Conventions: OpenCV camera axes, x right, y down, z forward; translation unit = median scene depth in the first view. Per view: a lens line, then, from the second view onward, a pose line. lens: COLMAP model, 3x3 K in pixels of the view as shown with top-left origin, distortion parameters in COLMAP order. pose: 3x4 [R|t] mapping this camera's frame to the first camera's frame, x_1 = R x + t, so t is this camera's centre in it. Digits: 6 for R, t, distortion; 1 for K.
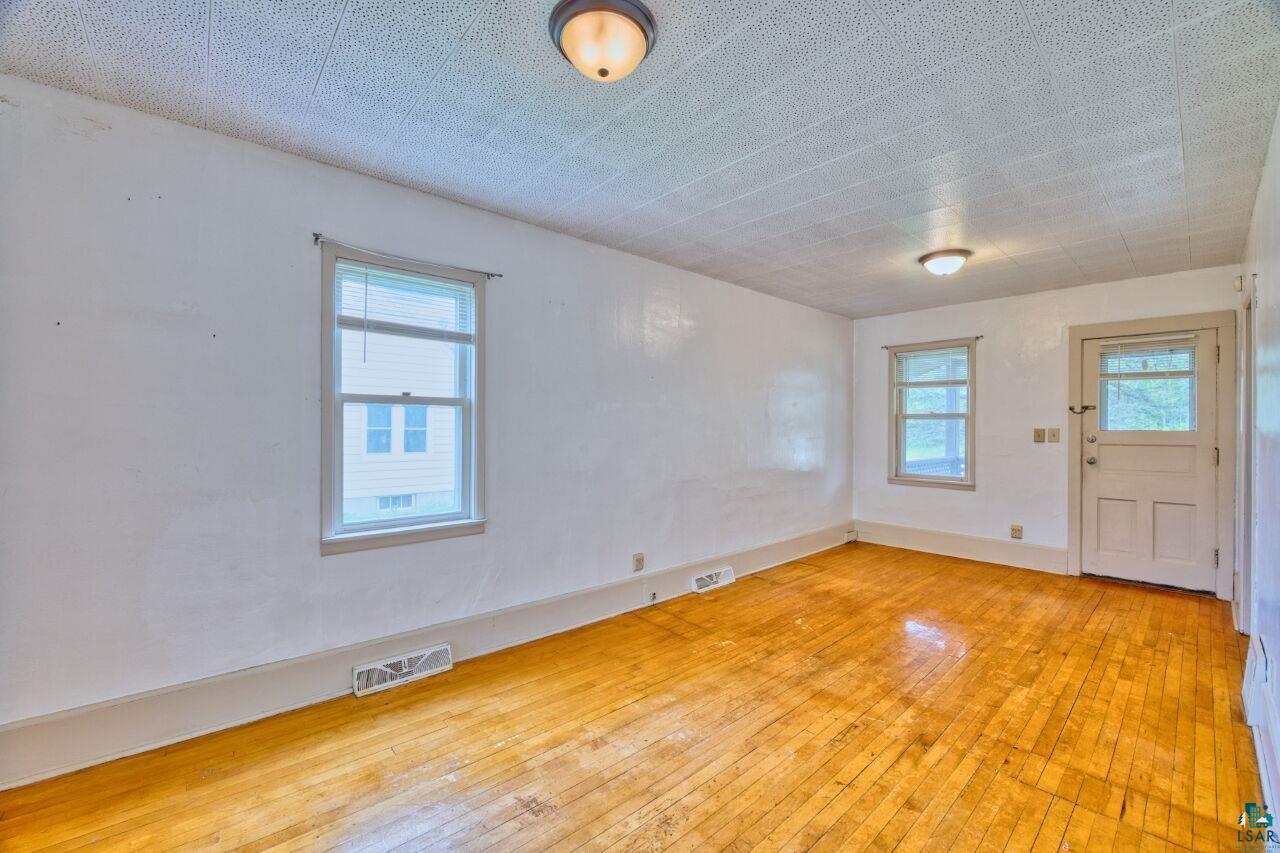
lens RADIAL K [[513.0, 0, 641.0], [0, 513.0, 431.8], [0, 0, 1]] dist [-0.022300, -0.002143]
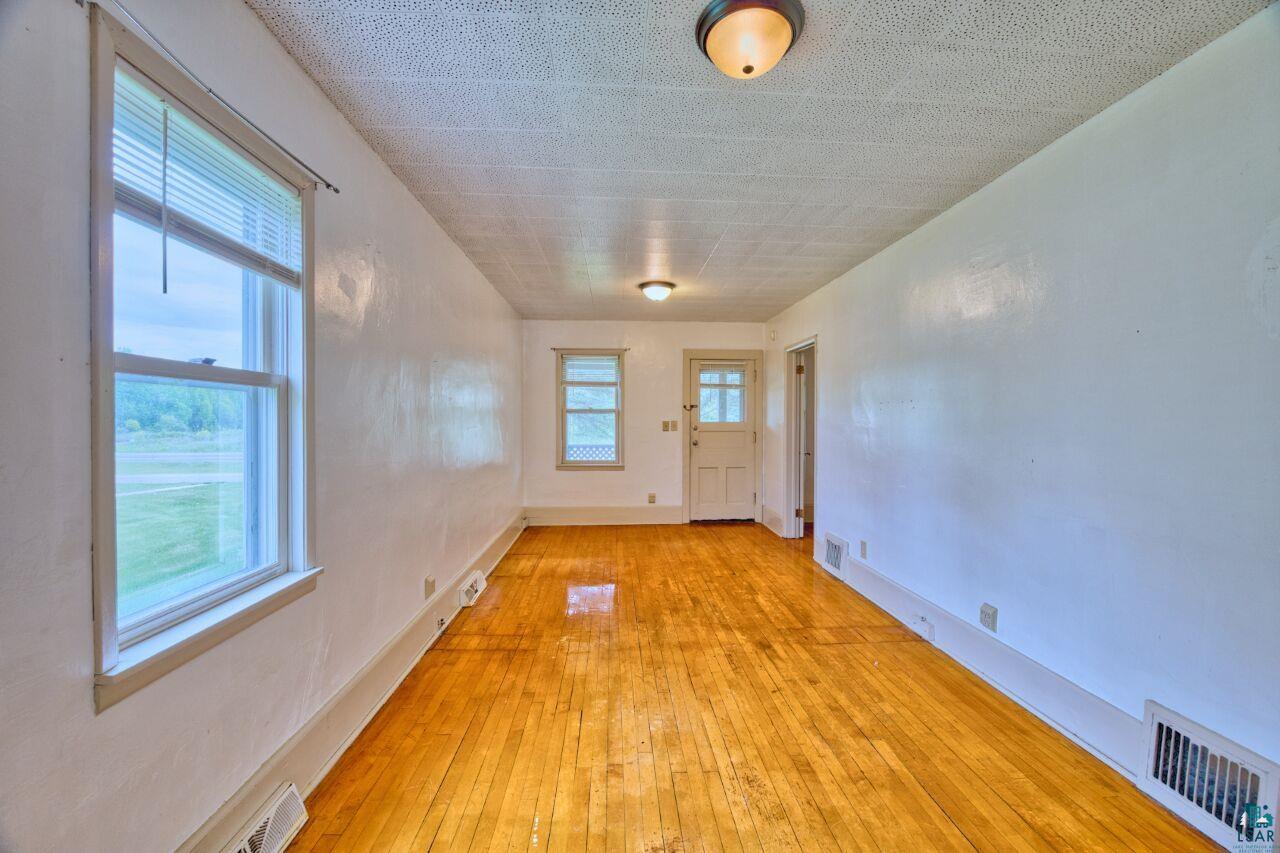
lens RADIAL K [[513.0, 0, 644.5], [0, 513.0, 430.1], [0, 0, 1]] dist [-0.022300, -0.002143]
pose [[0.618315, -0.018670, 0.785708, -0.537620], [0.010765, 0.999825, 0.015286, -0.004973], [-0.785857, -0.000993, 0.618408, 0.285854]]
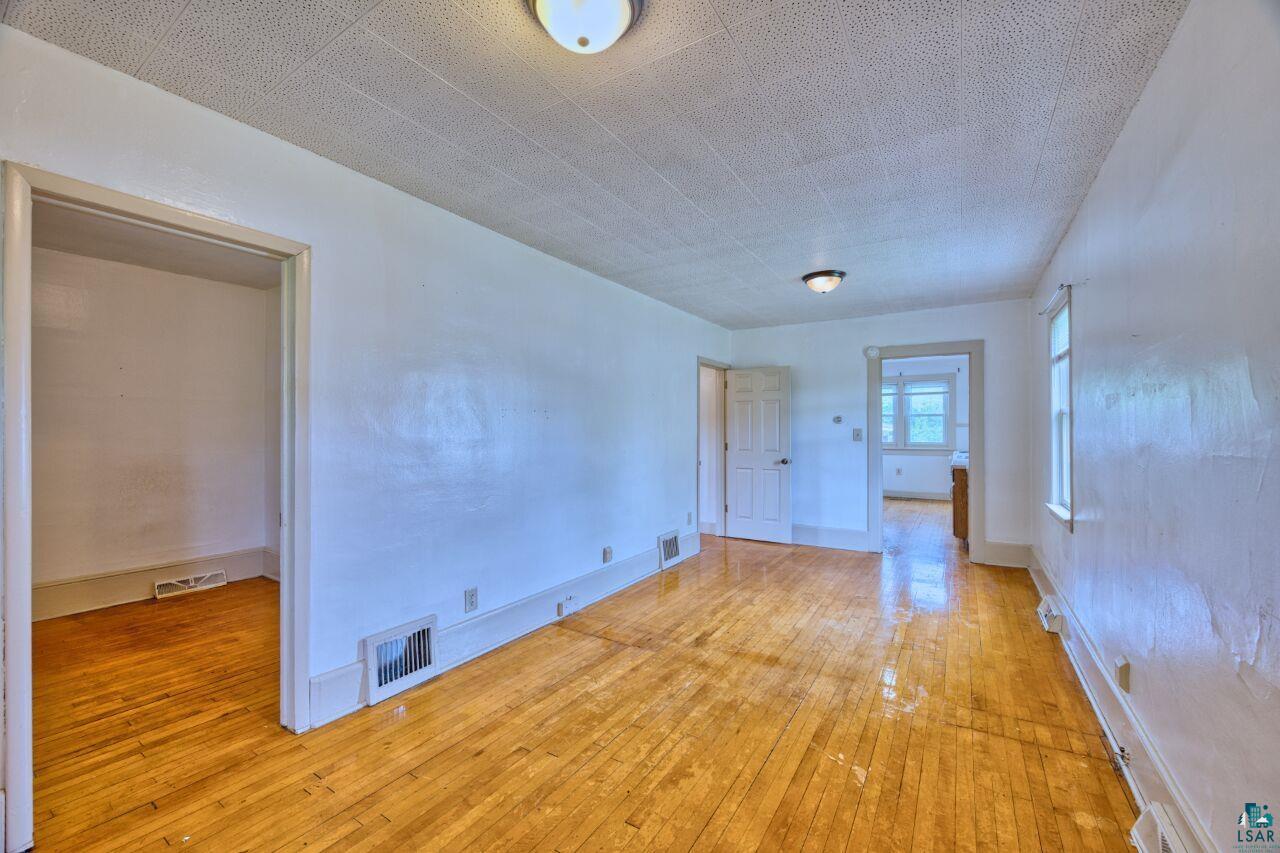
lens RADIAL K [[513.0, 0, 638.5], [0, 513.0, 427.9], [0, 0, 1]] dist [-0.022300, -0.002143]
pose [[-0.960568, -0.007726, -0.277938, 0.828463], [-0.009652, 0.999938, 0.005561, -0.015682], [0.277878, 0.008025, -0.960583, 1.726401]]
